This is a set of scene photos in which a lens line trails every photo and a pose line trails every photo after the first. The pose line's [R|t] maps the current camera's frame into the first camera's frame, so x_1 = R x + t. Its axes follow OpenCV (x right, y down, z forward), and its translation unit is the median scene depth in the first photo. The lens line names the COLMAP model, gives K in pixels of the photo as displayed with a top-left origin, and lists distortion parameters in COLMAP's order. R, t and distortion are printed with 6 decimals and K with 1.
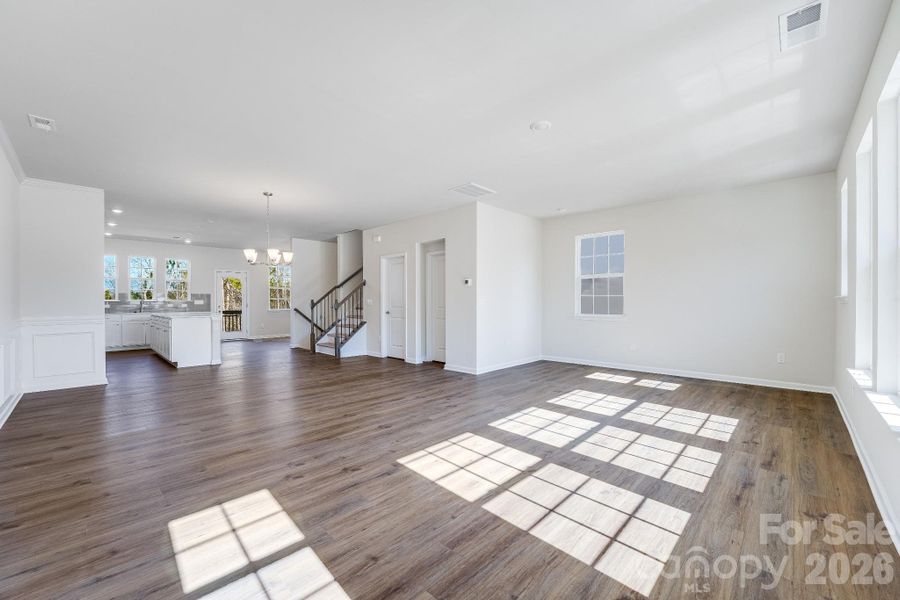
lens RADIAL K [[351.6, 0, 449.8], [0, 351.6, 304.3], [0, 0, 1]] dist [-0.001771, -0.000008]
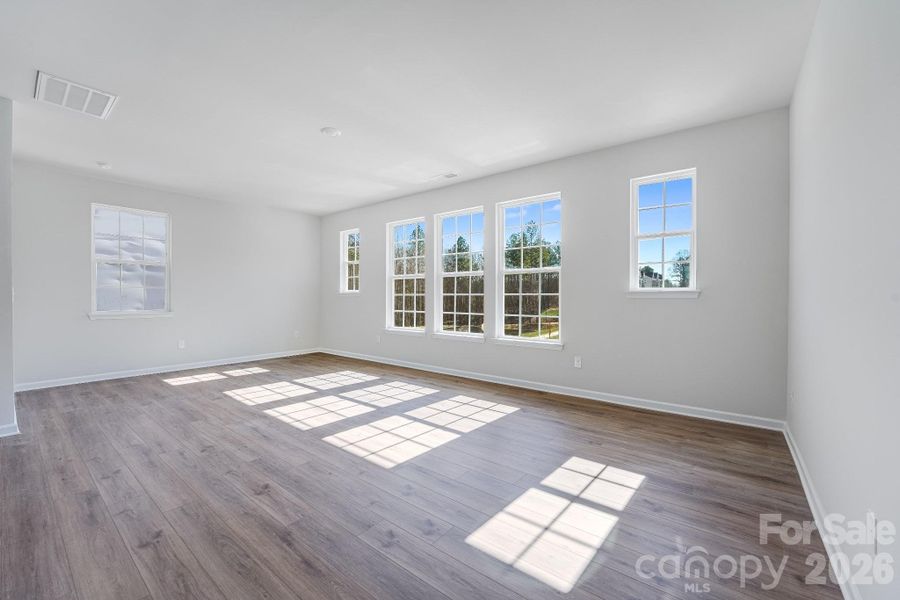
lens RADIAL K [[367.6, 0, 448.4], [0, 367.6, 297.3], [0, 0, 1]] dist [-0.012019, -0.000186]
pose [[-0.083883, 0.002299, 0.996473, -0.965343], [0.007898, 0.999967, -0.001642, 0.016249], [-0.996444, 0.007732, -0.083899, 0.824744]]
